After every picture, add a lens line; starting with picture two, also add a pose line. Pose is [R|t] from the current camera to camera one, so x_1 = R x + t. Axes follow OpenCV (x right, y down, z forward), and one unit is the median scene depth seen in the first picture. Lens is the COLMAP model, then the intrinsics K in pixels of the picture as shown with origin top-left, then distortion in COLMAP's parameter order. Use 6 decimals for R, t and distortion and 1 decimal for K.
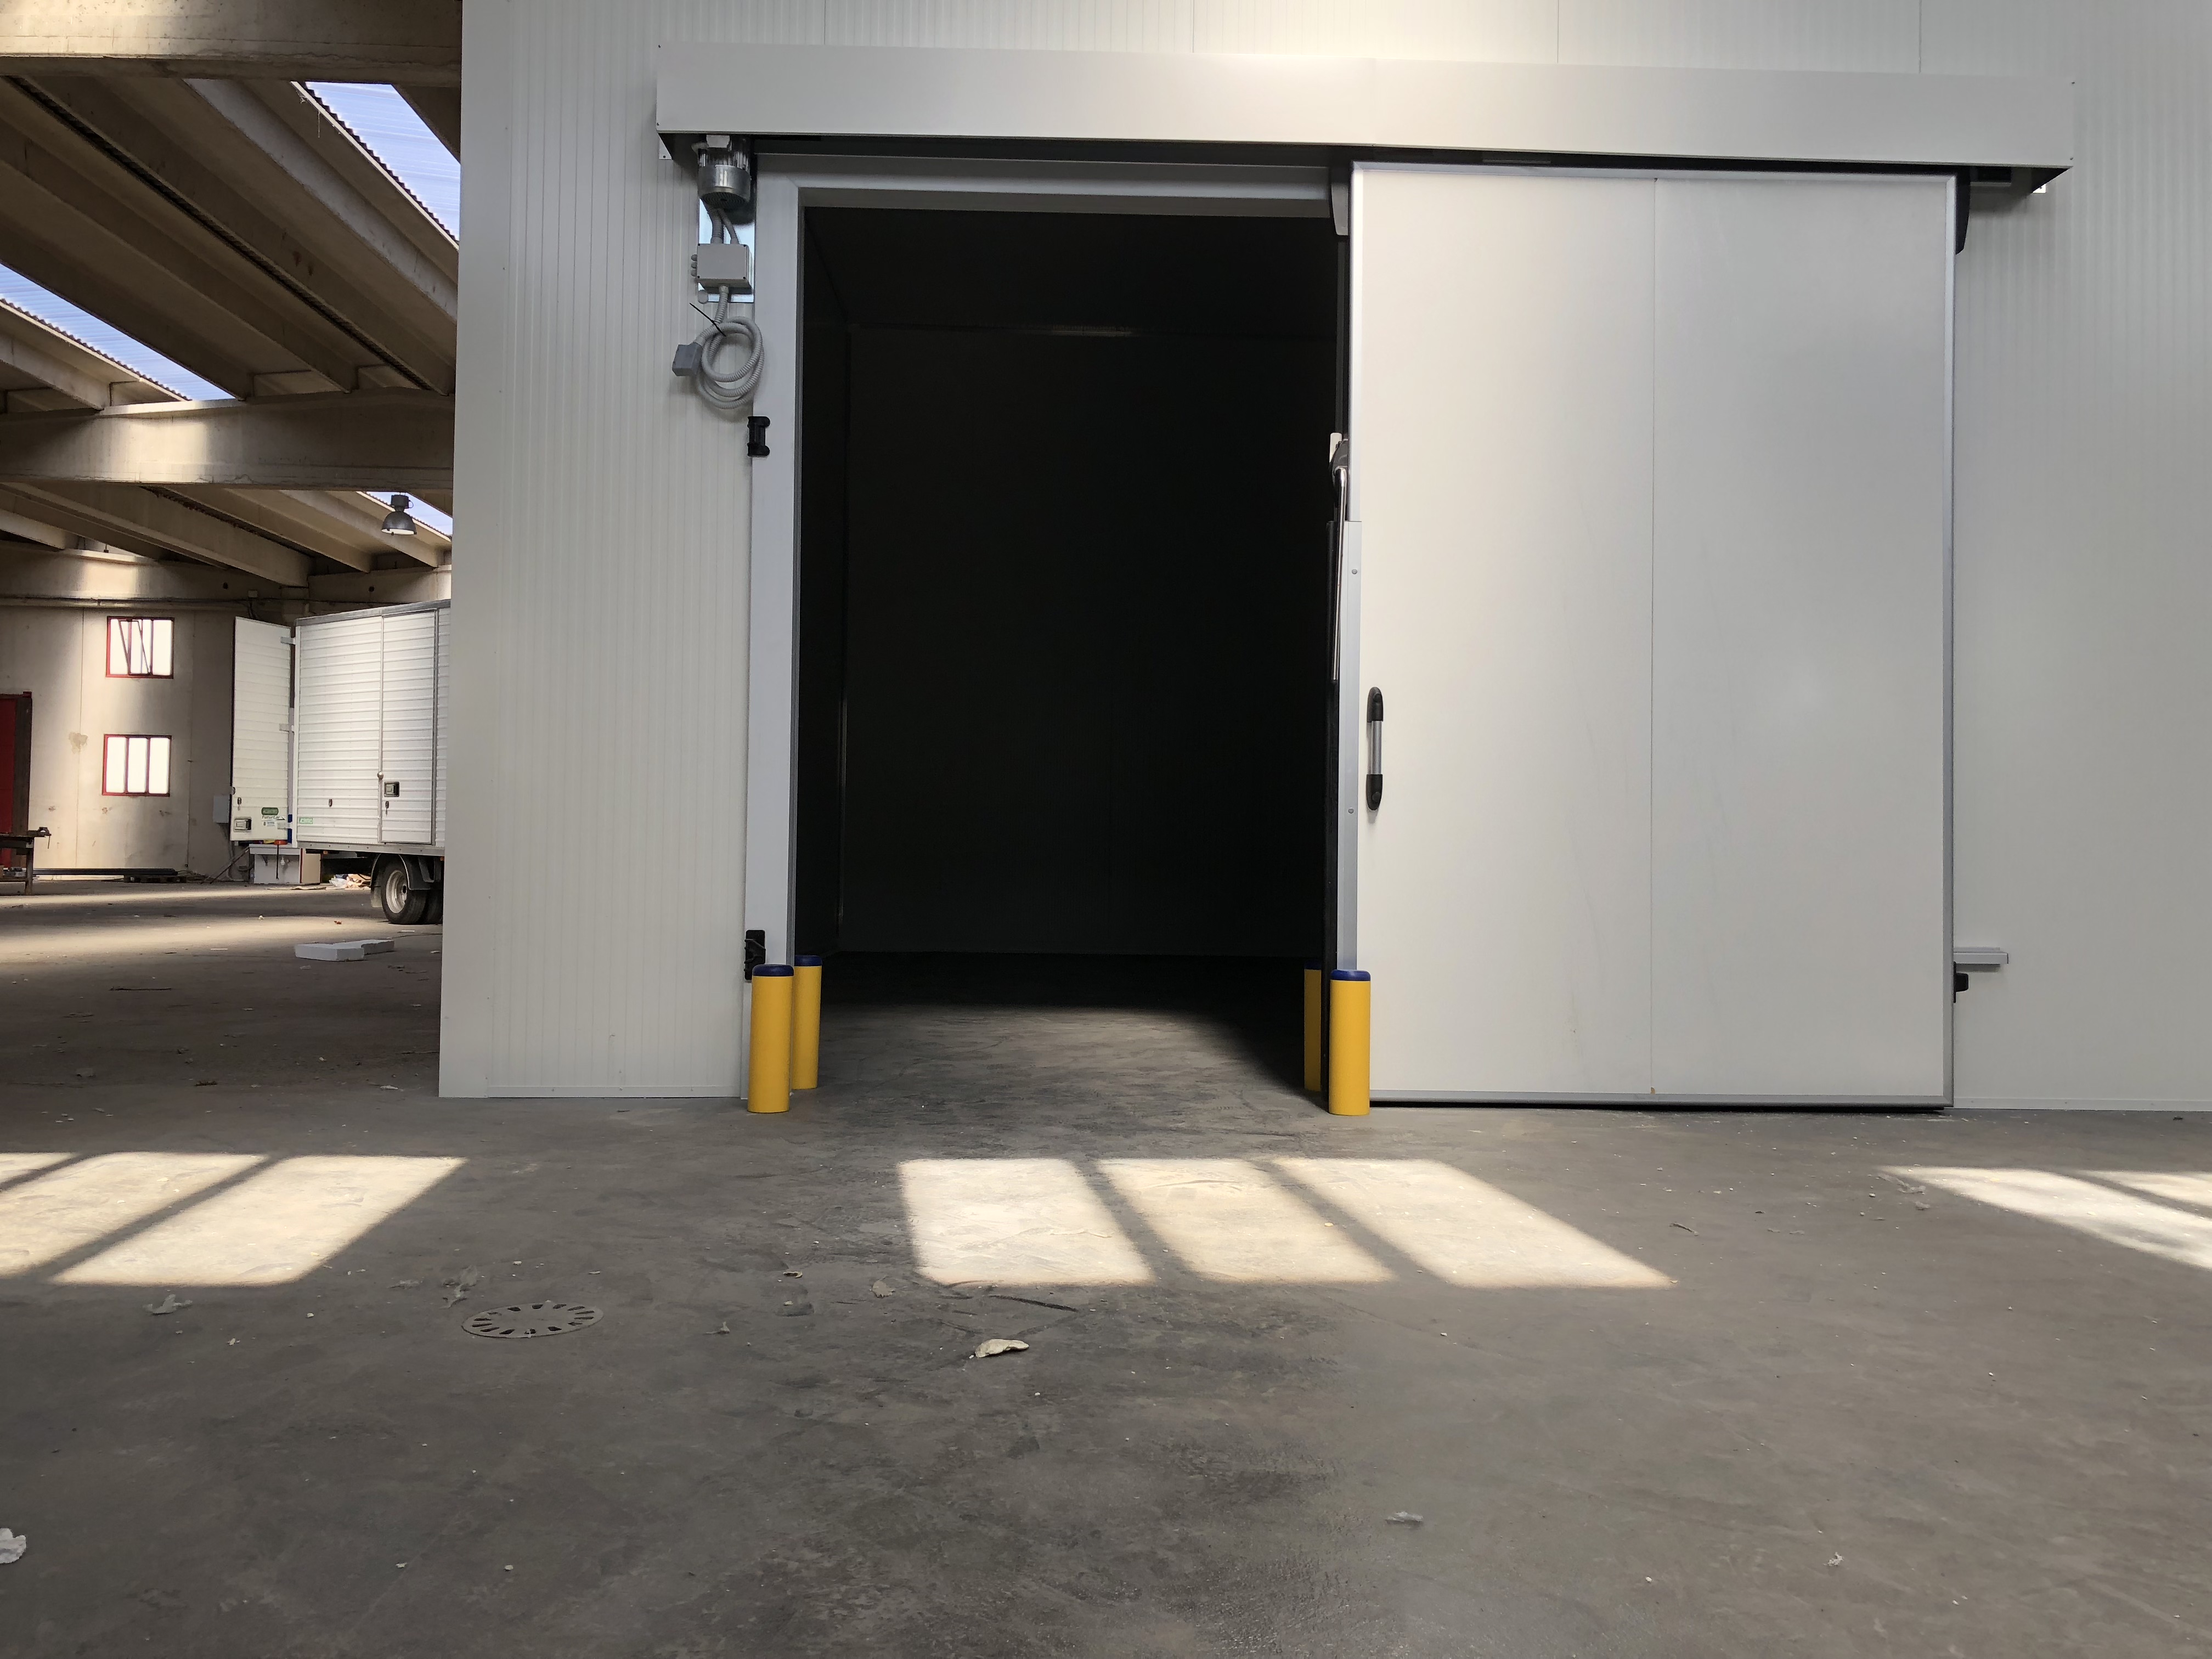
lens RADIAL K [[1822.2, 0, 1106.0], [0, 1822.2, 829.5], [0, 0, 1]] dist [0.021768, 0.006387]
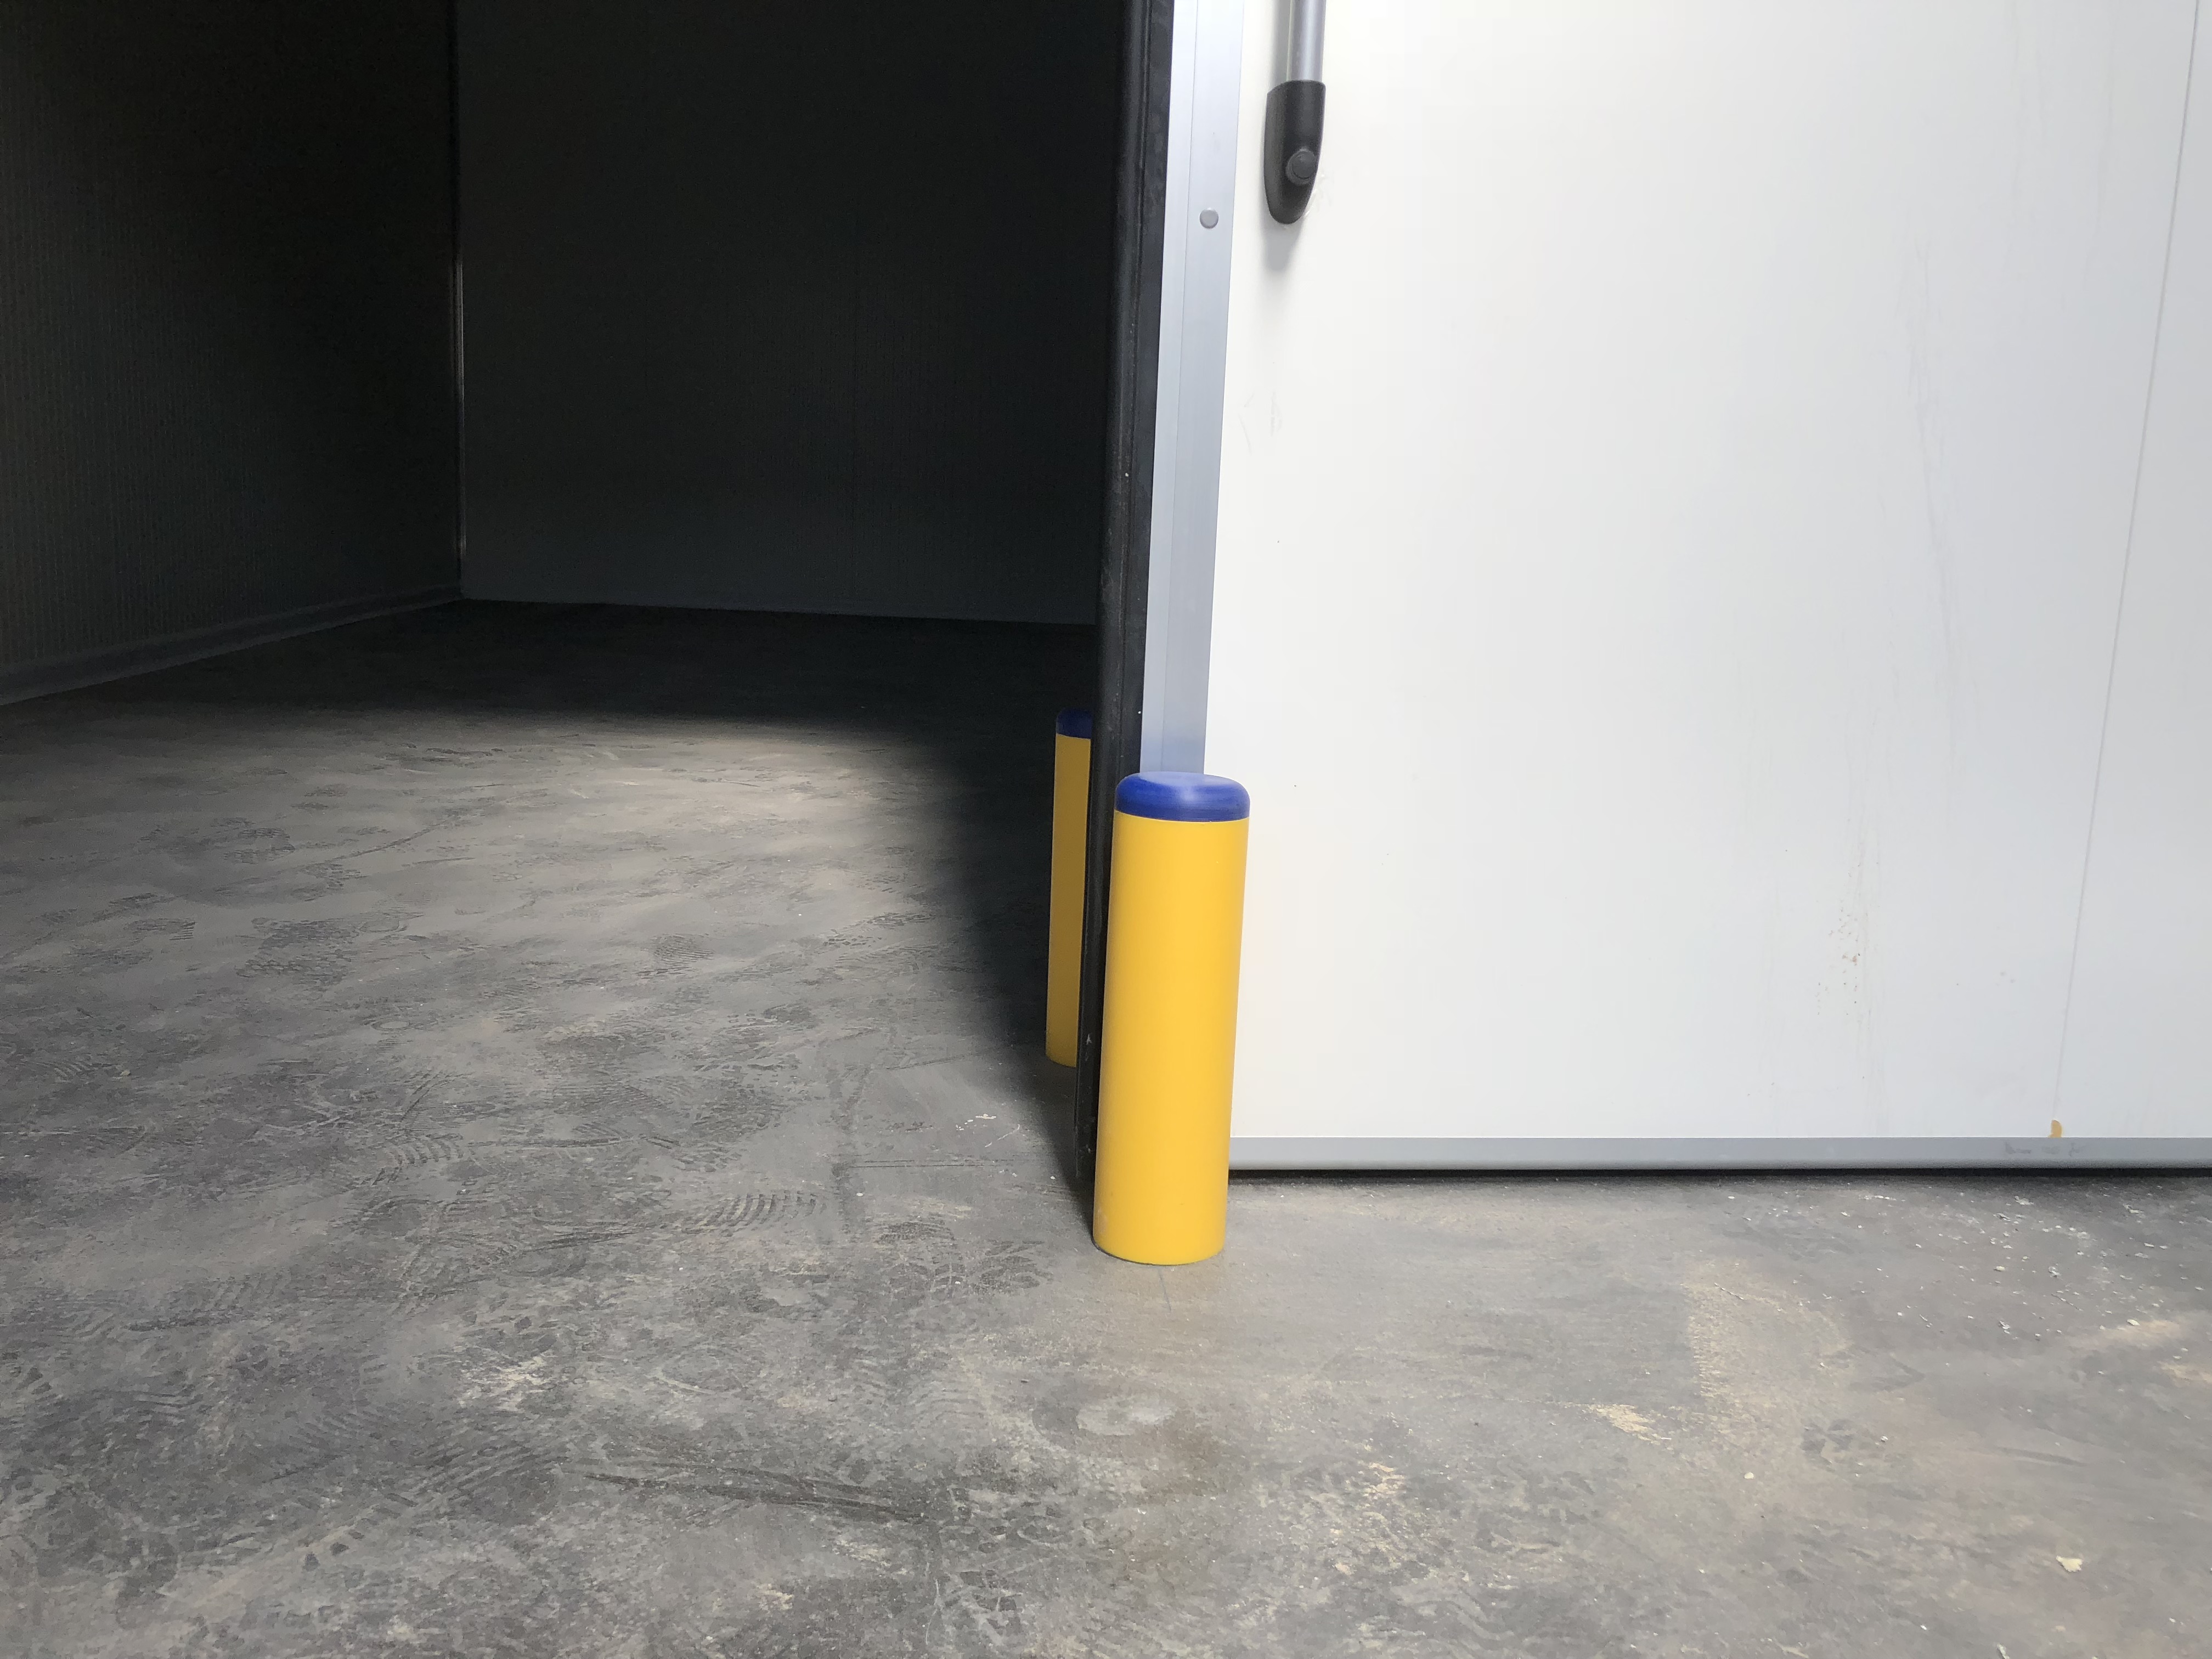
lens RADIAL K [[1775.1, 0, 1106.0], [0, 1775.1, 829.5], [0, 0, 1]] dist [0.160272, -0.320026]
pose [[0.996416, 0.014270, 0.083376, 0.094799], [-0.030247, 0.980606, 0.193641, 0.028968], [-0.078996, -0.195468, 0.977523, 0.696181]]
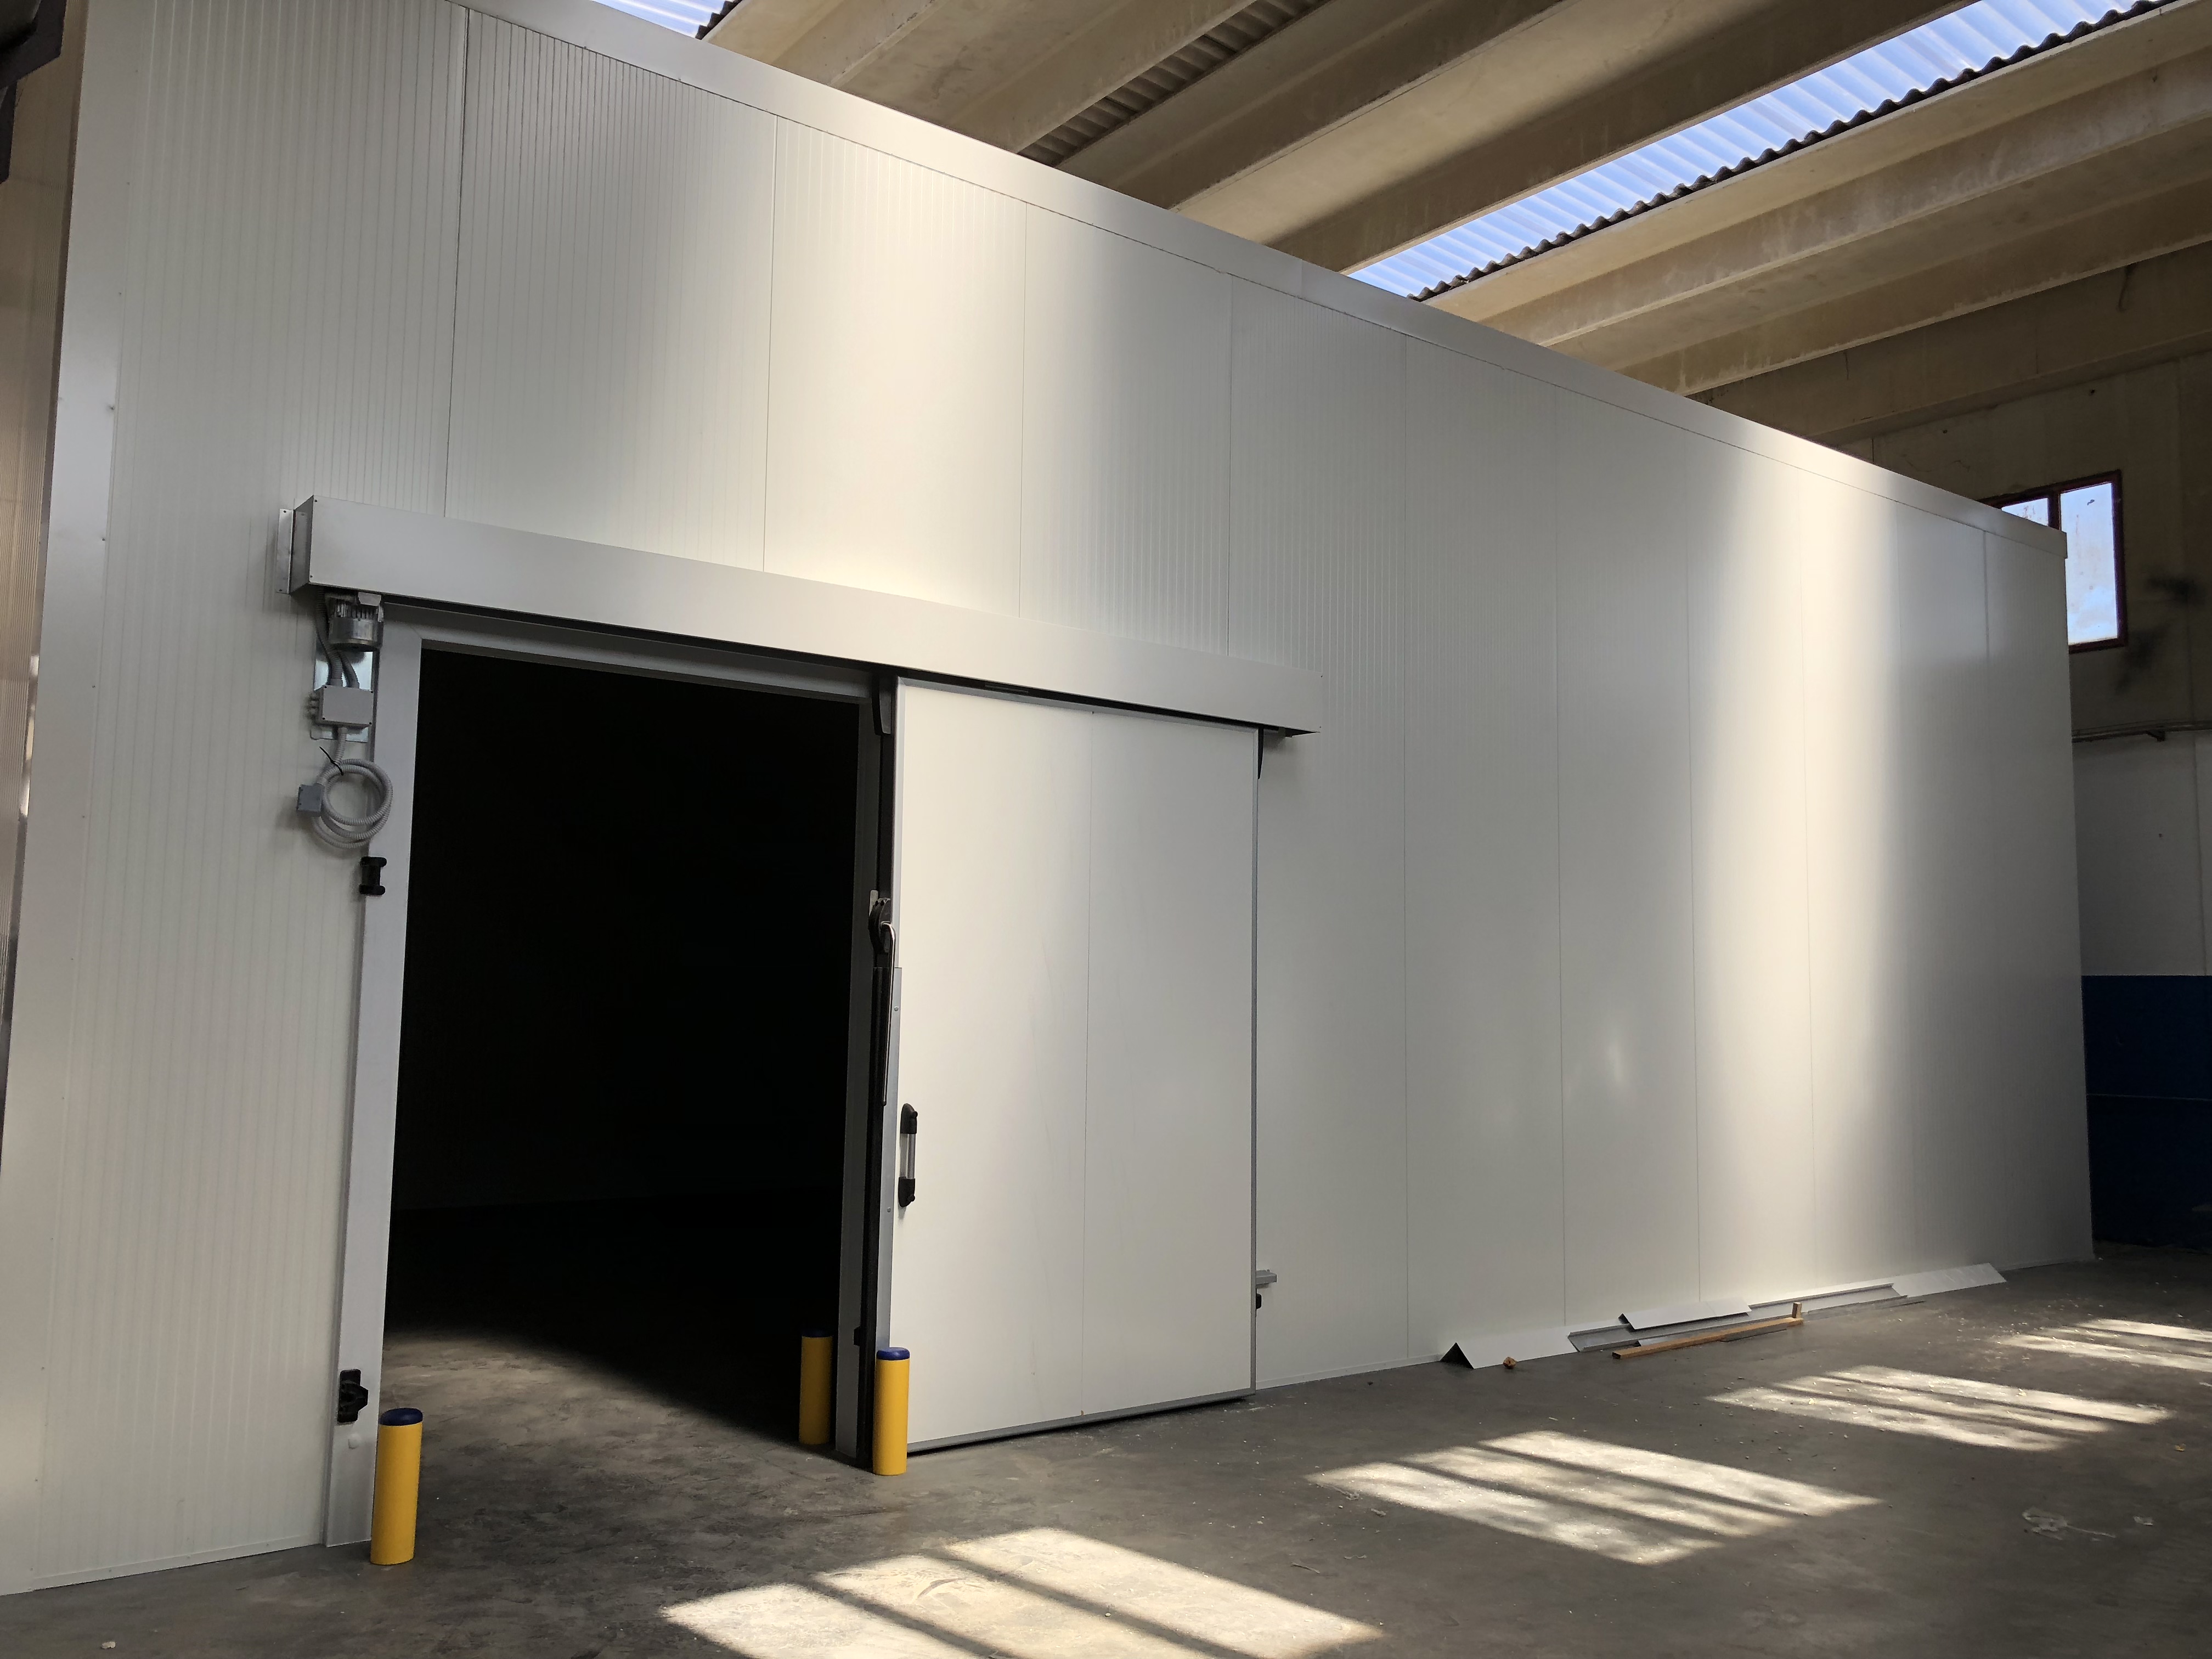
lens RADIAL K [[1775.1, 0, 1106.0], [0, 1775.1, 829.5], [0, 0, 1]] dist [0.160272, -0.320026]
pose [[0.811380, 0.057572, 0.581677, -0.450846], [-0.018658, 0.997181, -0.072671, -0.176370], [-0.584222, 0.048110, 0.810167, -0.061834]]
